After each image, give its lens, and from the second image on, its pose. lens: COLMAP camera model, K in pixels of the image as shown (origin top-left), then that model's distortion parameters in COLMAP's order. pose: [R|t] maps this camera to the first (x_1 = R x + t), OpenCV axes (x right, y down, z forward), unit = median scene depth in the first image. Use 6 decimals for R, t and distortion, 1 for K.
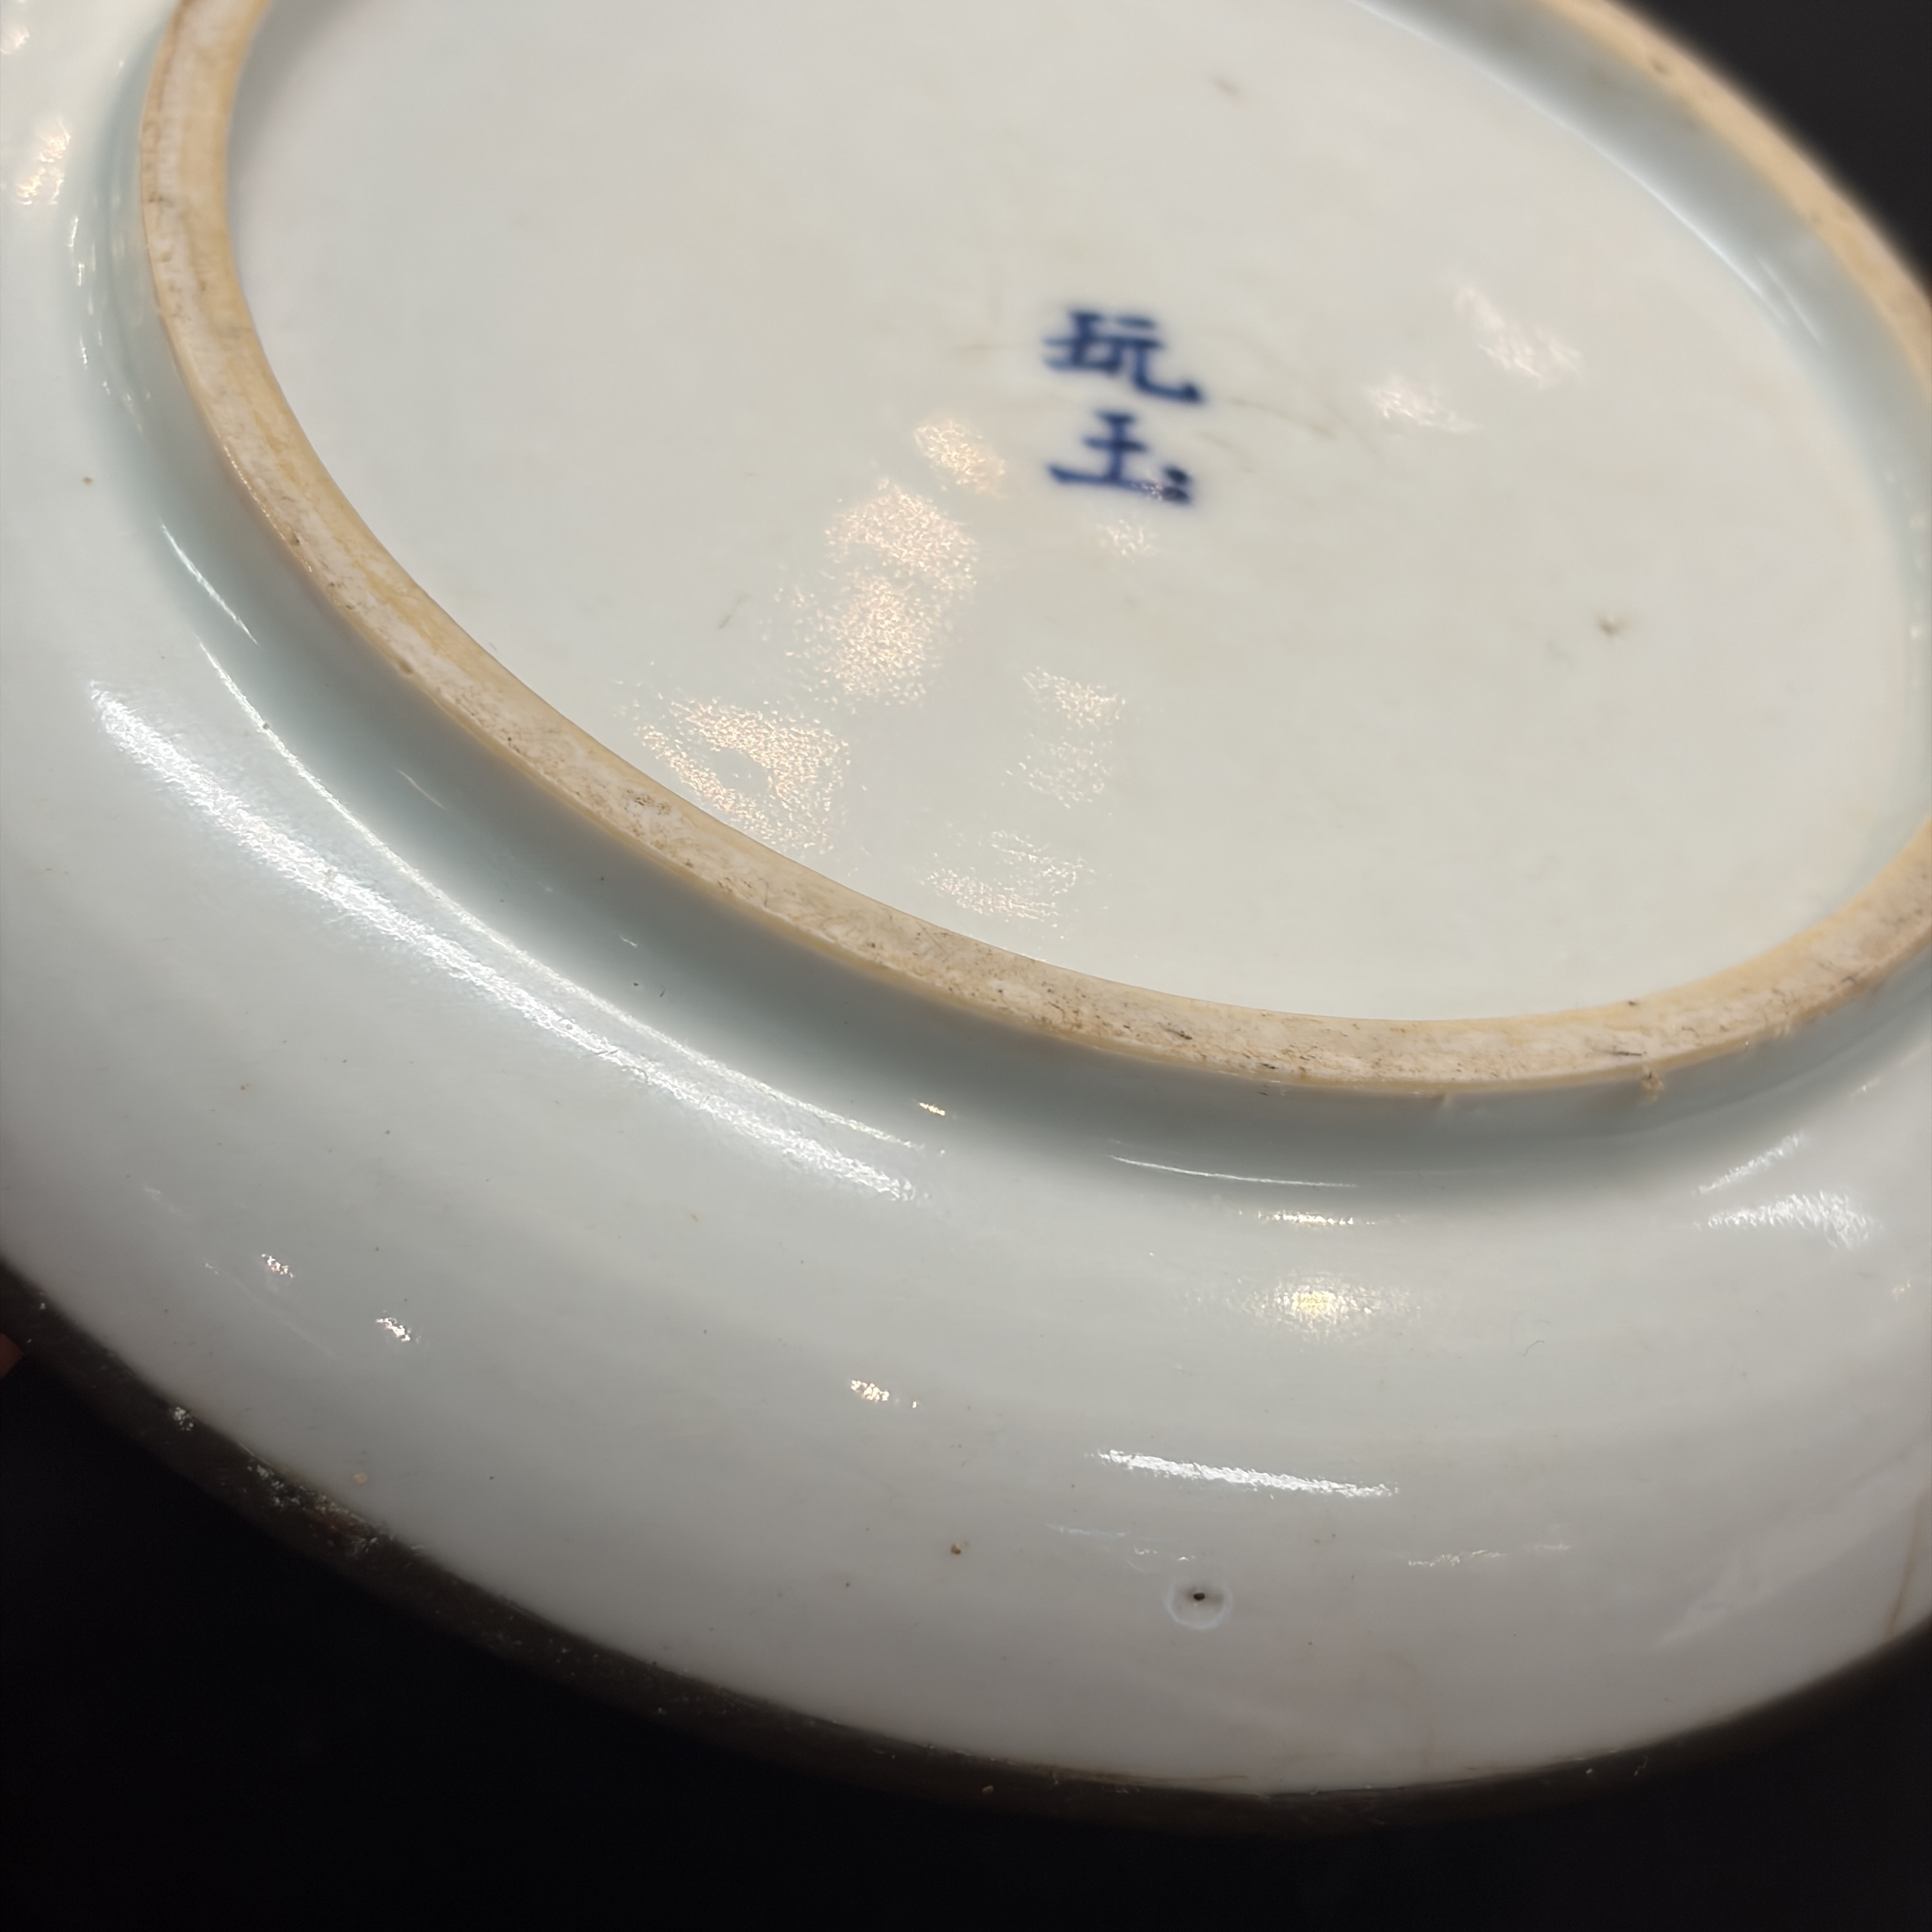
lens RADIAL K [[4032.3, 0, 968.4], [0, 4032.3, 967.5], [0, 0, 1]] dist [0.130184, 0.000000]
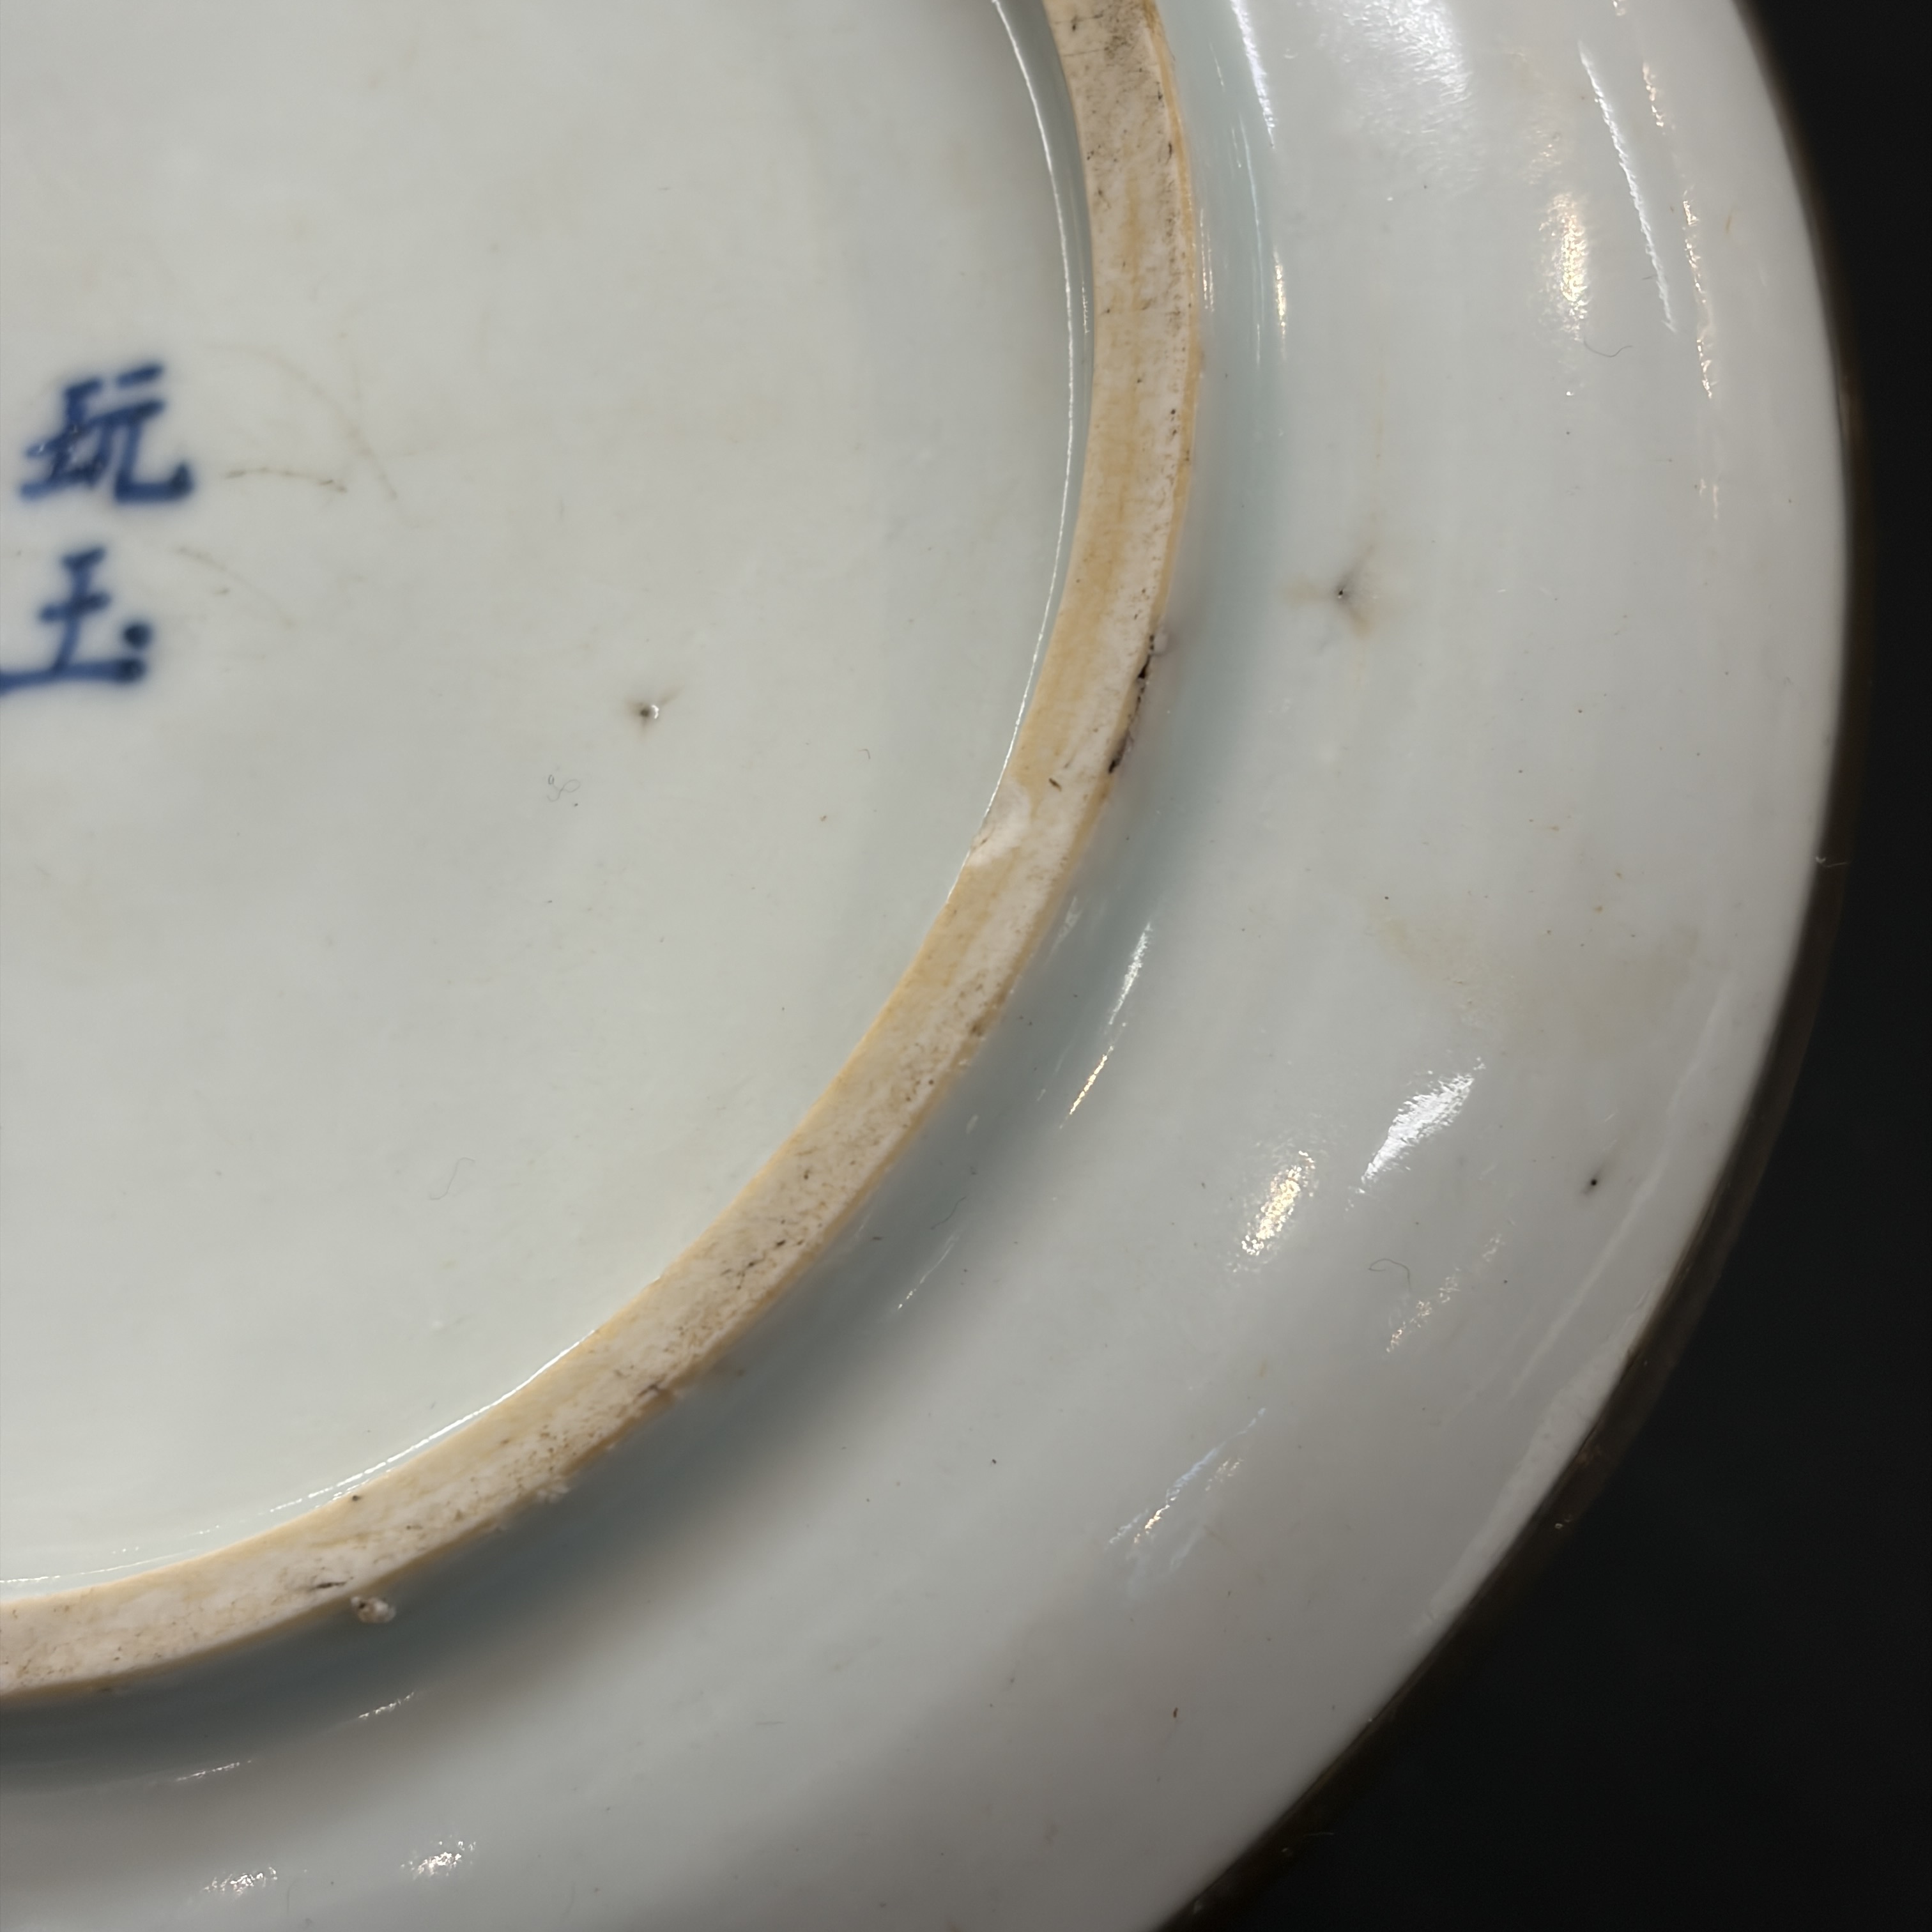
lens RADIAL K [[4032.3, 0, 971.7], [0, 4032.3, 967.8], [0, 0, 1]] dist [0.130184, 0.000000]
pose [[0.805291, -0.078536, -0.587656, 0.750345], [0.327964, 0.884735, 0.331186, -0.314709], [0.493909, -0.459431, 0.738226, 0.505195]]
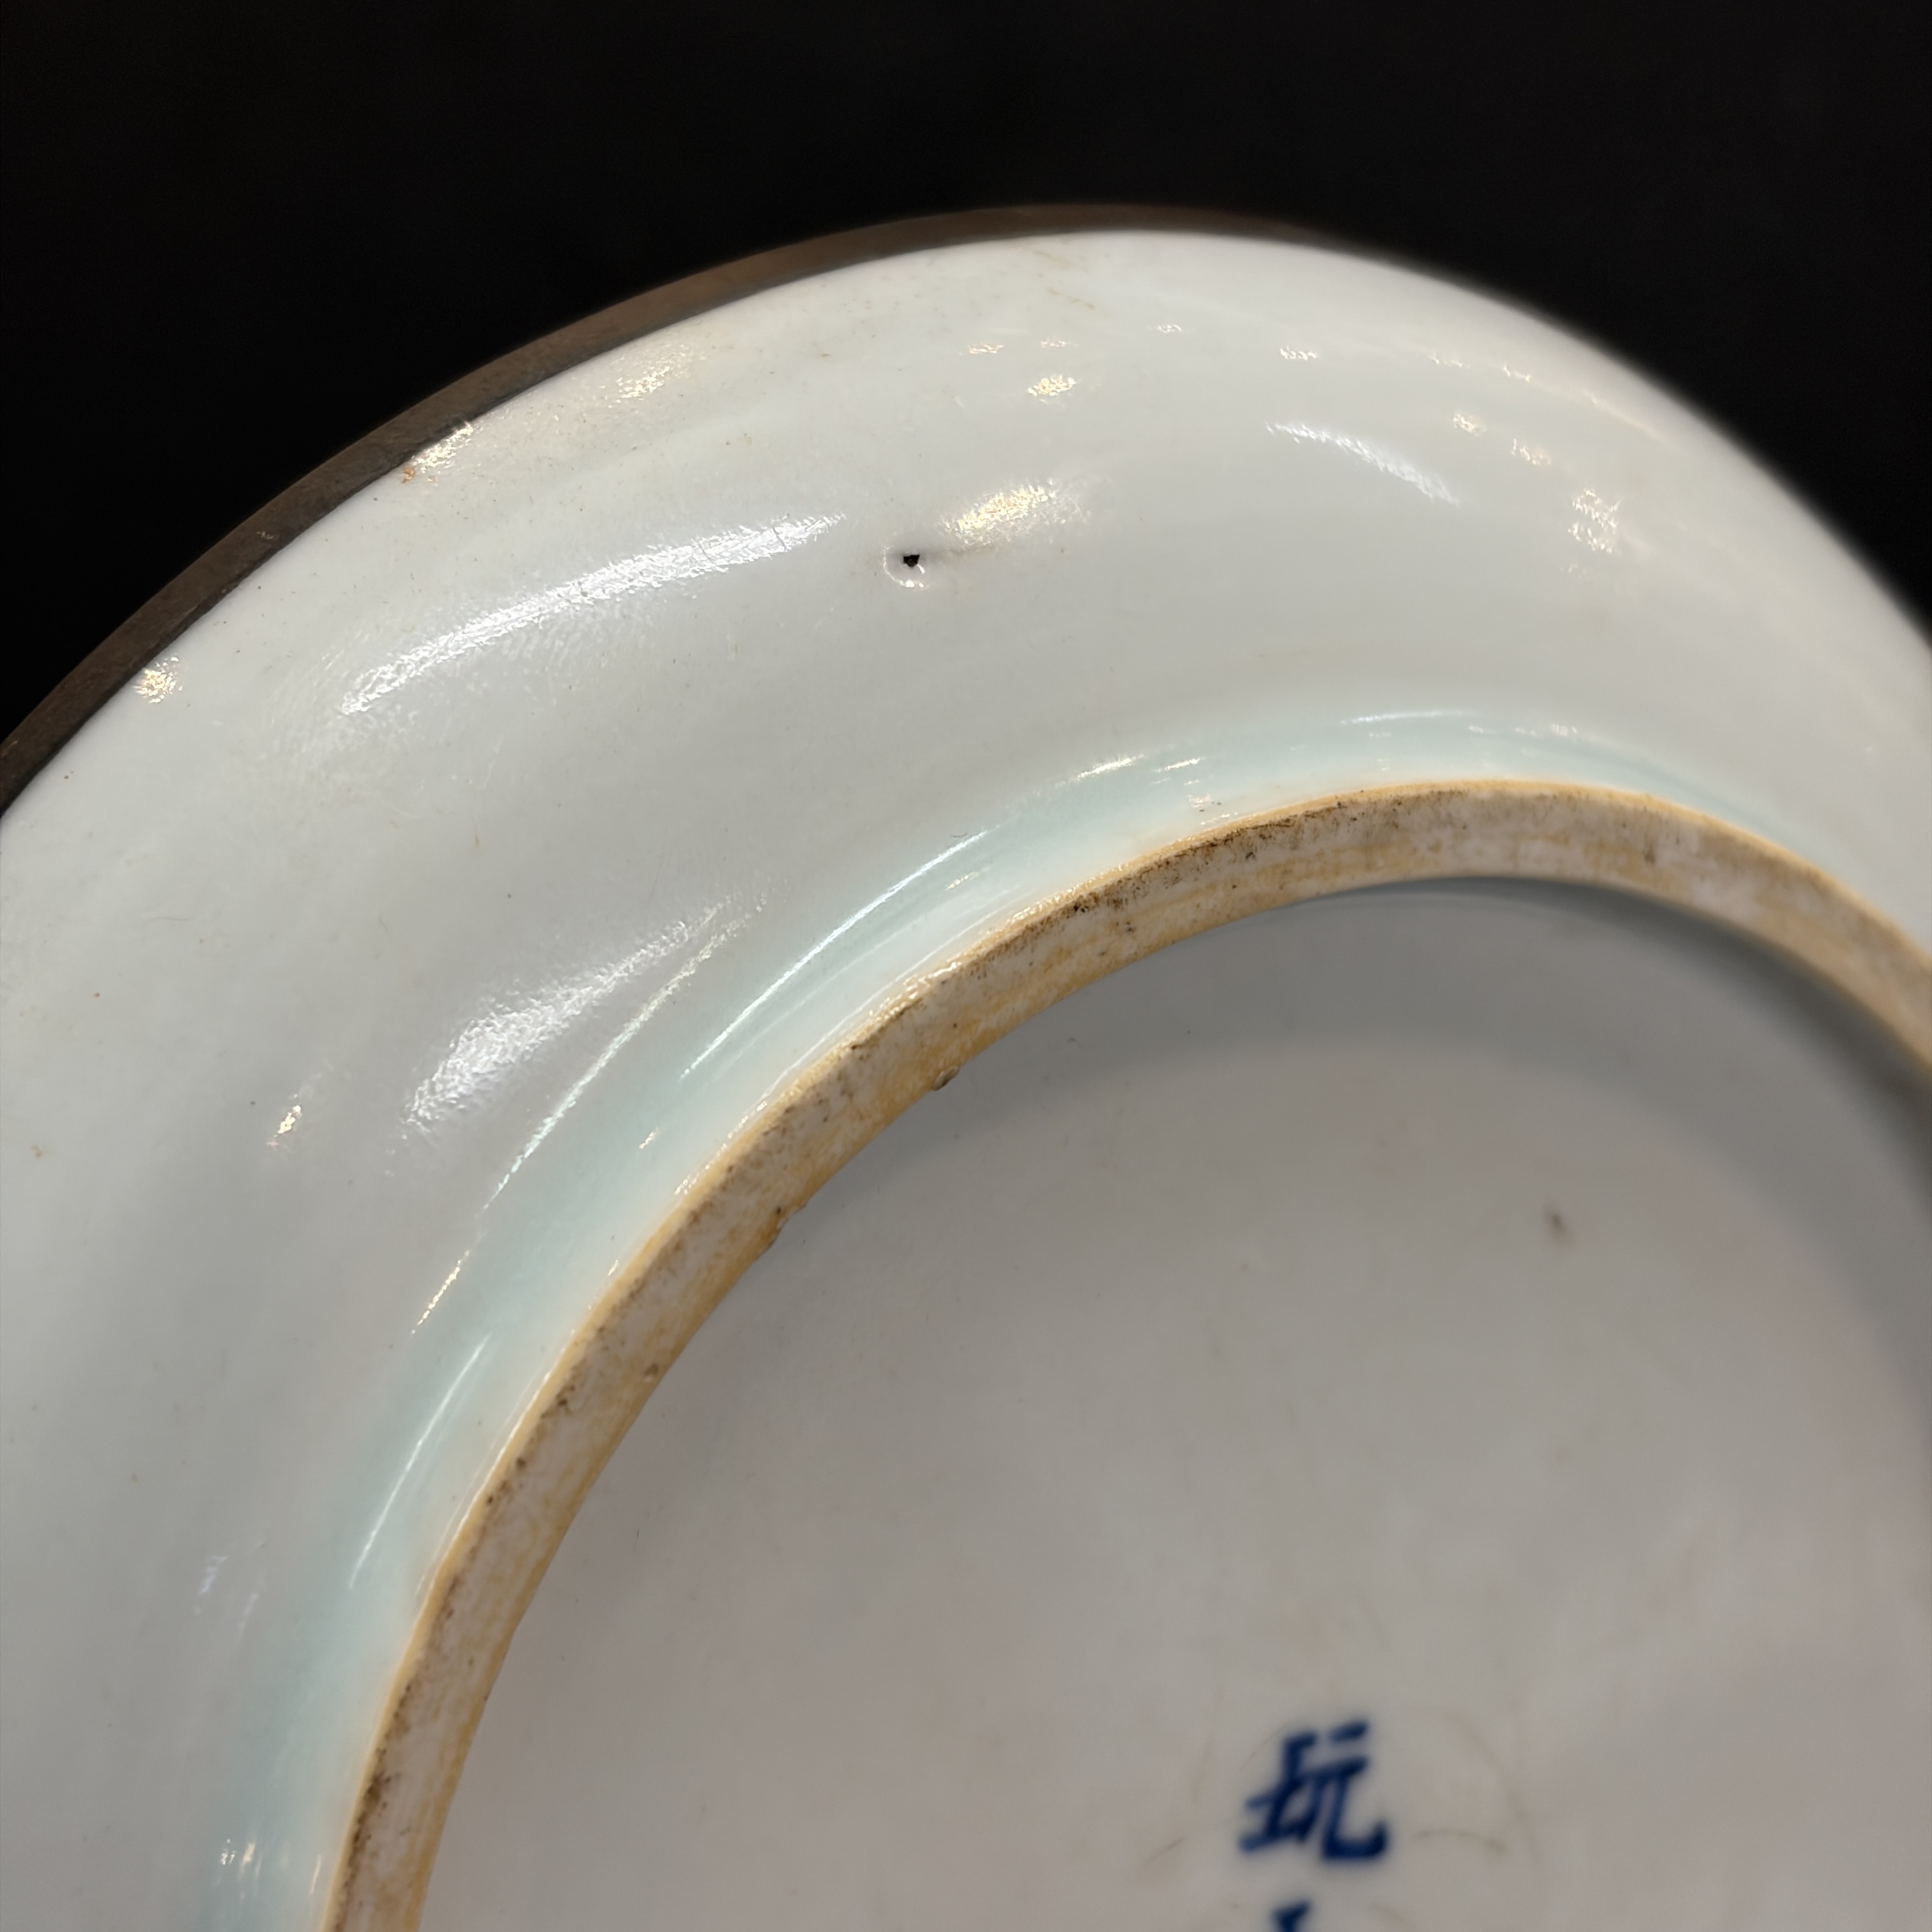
lens RADIAL K [[4032.3, 0, 959.2], [0, 4032.3, 966.9], [0, 0, 1]] dist [0.130184, 0.000000]
pose [[0.939668, 0.150718, 0.307097, -0.372874], [-0.331746, 0.620561, 0.710527, -0.974363], [-0.083484, -0.769538, 0.633121, 0.696908]]
